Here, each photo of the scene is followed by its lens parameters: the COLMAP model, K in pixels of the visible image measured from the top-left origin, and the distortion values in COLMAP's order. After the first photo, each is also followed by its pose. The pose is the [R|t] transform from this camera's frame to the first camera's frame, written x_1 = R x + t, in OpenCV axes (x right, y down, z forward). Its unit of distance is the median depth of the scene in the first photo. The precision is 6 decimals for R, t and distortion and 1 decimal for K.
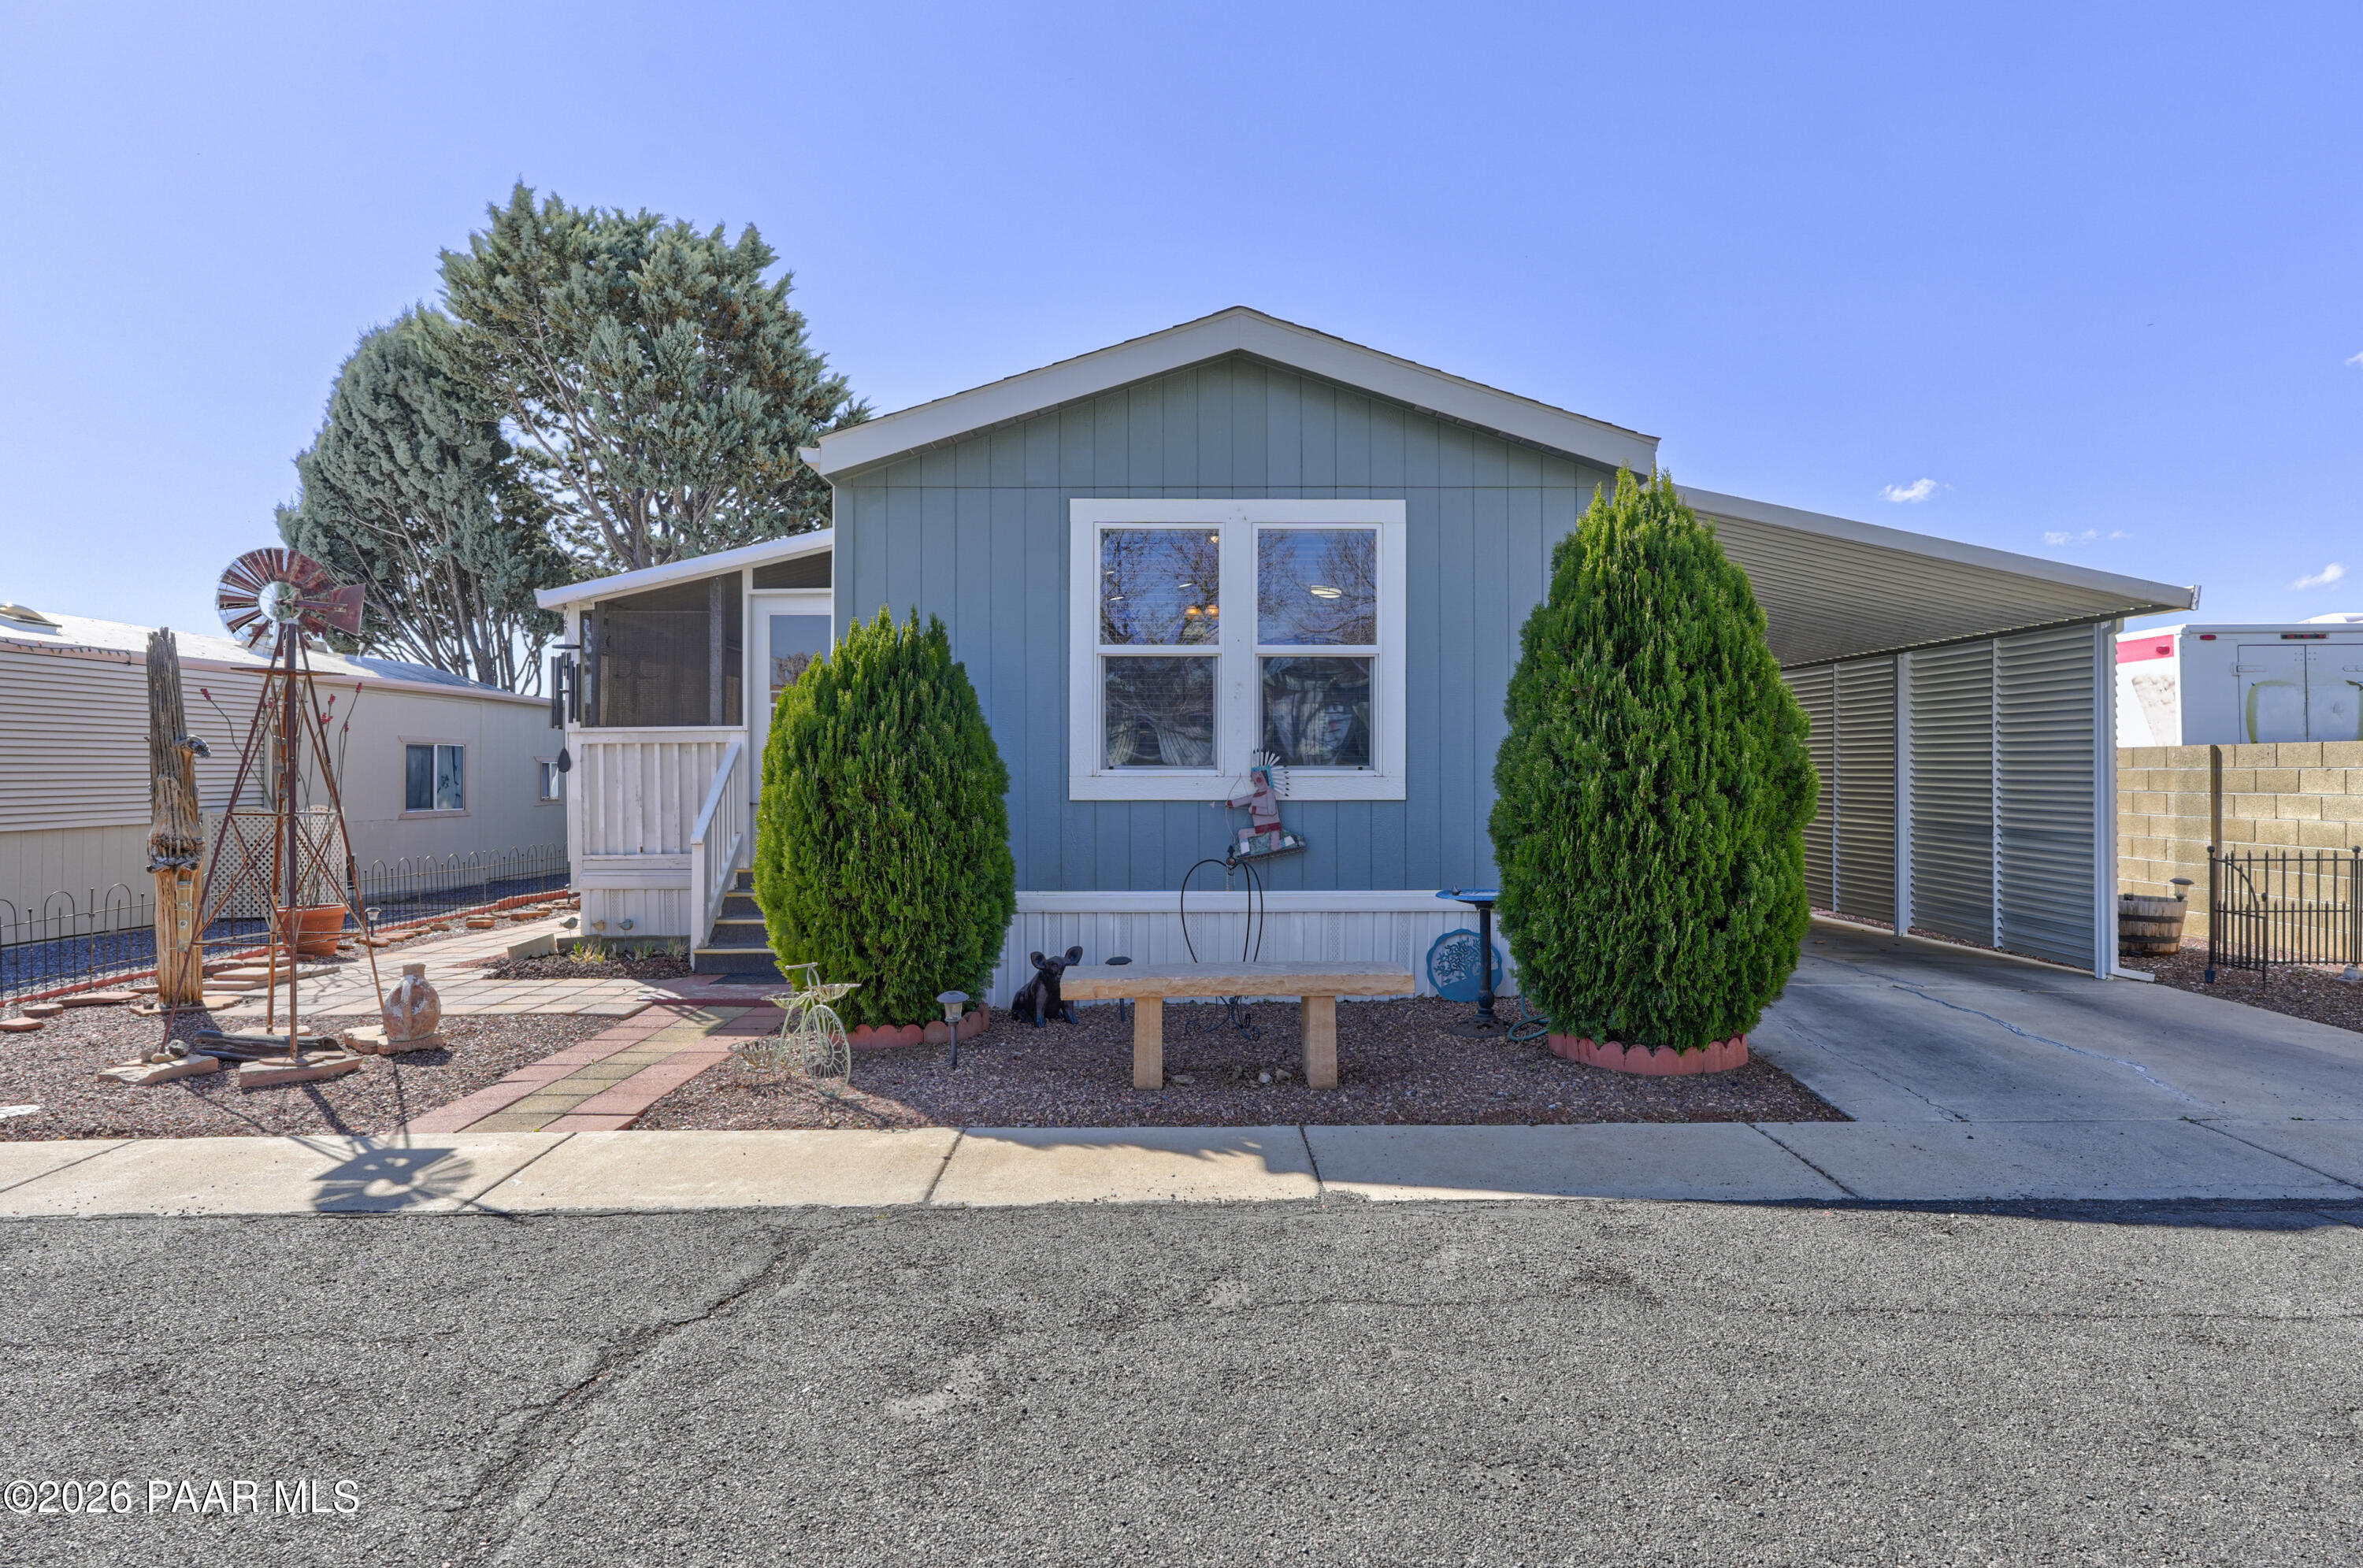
lens RADIAL K [[1321.7, 0, 1184.5], [0, 1321.7, 765.0], [0, 0, 1]] dist [0.004484, 0.001077]
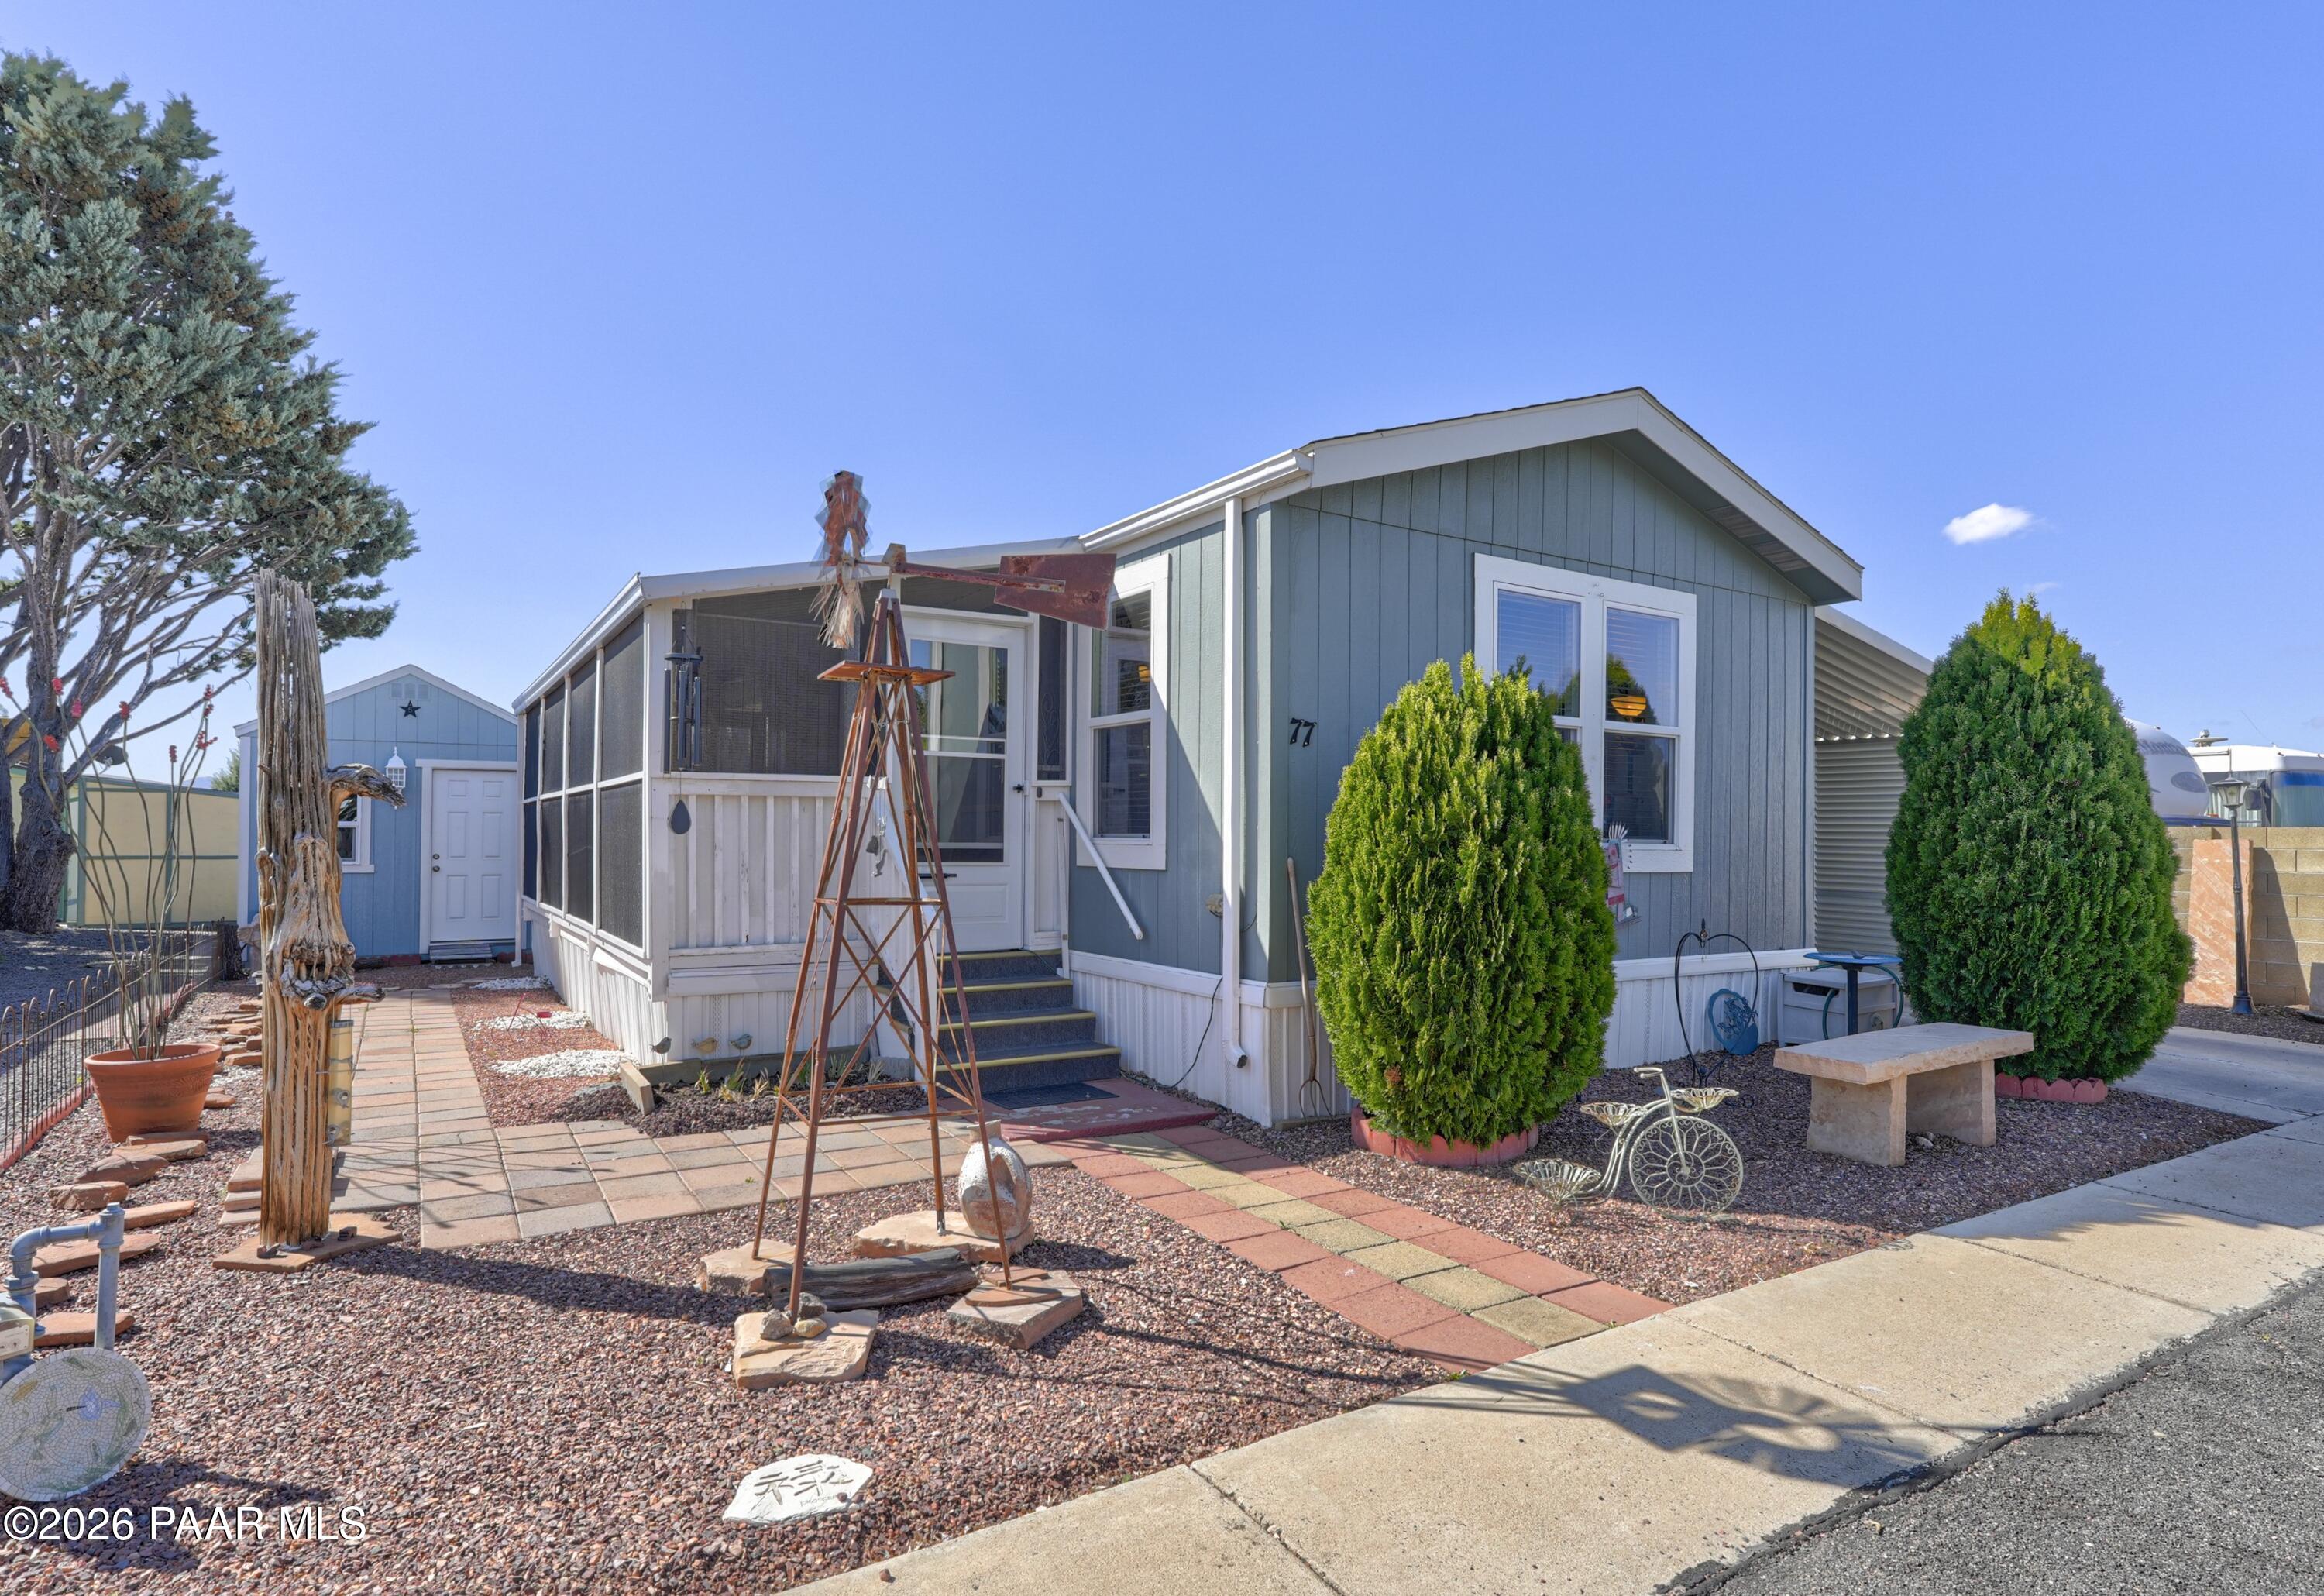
lens RADIAL K [[1245.1, 0, 1164.5], [0, 1245.1, 816.5], [0, 0, 1]] dist [0.001035, 0.010355]
pose [[0.851028, 0.021140, 0.524695, -0.324478], [-0.014643, 0.999756, -0.016529, 0.001867], [-0.524917, 0.006384, 0.851130, 0.159258]]
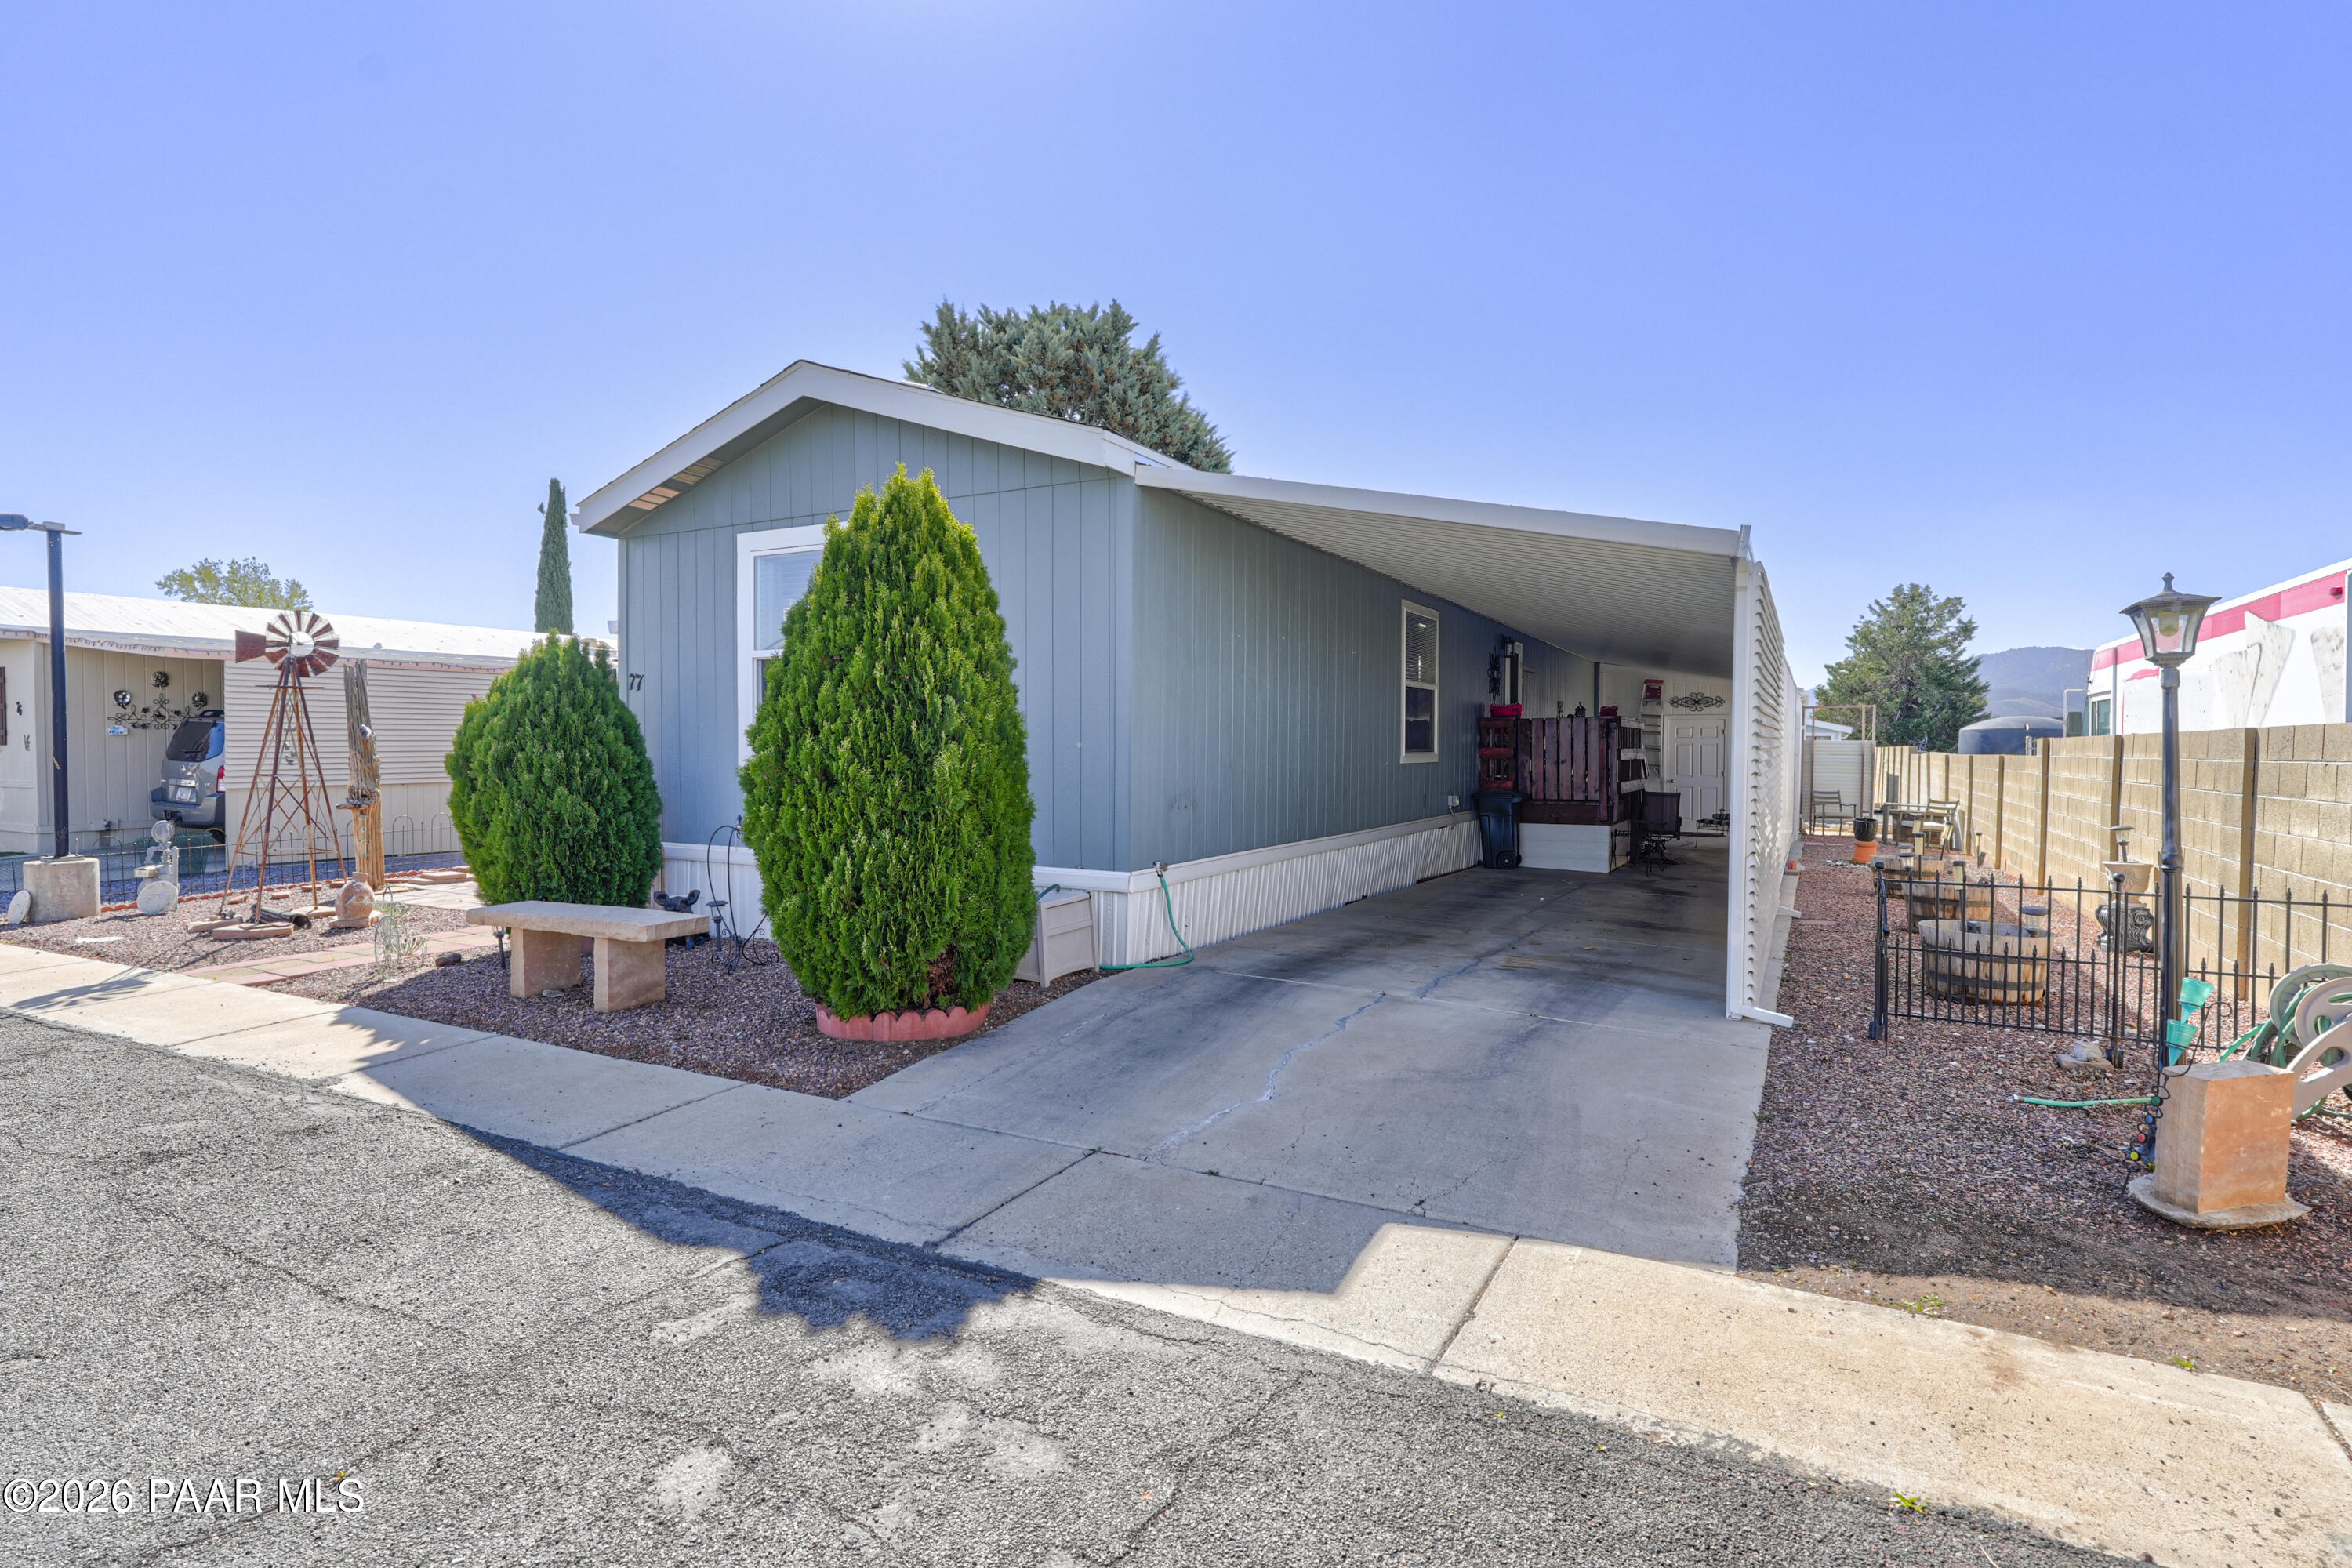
lens RADIAL K [[1169.2, 0, 1177.3], [0, 1169.2, 749.3], [0, 0, 1]] dist [0.003127, 0.000499]
pose [[0.878217, 0.008697, -0.478184, 0.367580], [-0.003846, 0.999931, 0.011124, -0.005055], [0.478248, -0.007930, 0.878189, 0.100640]]
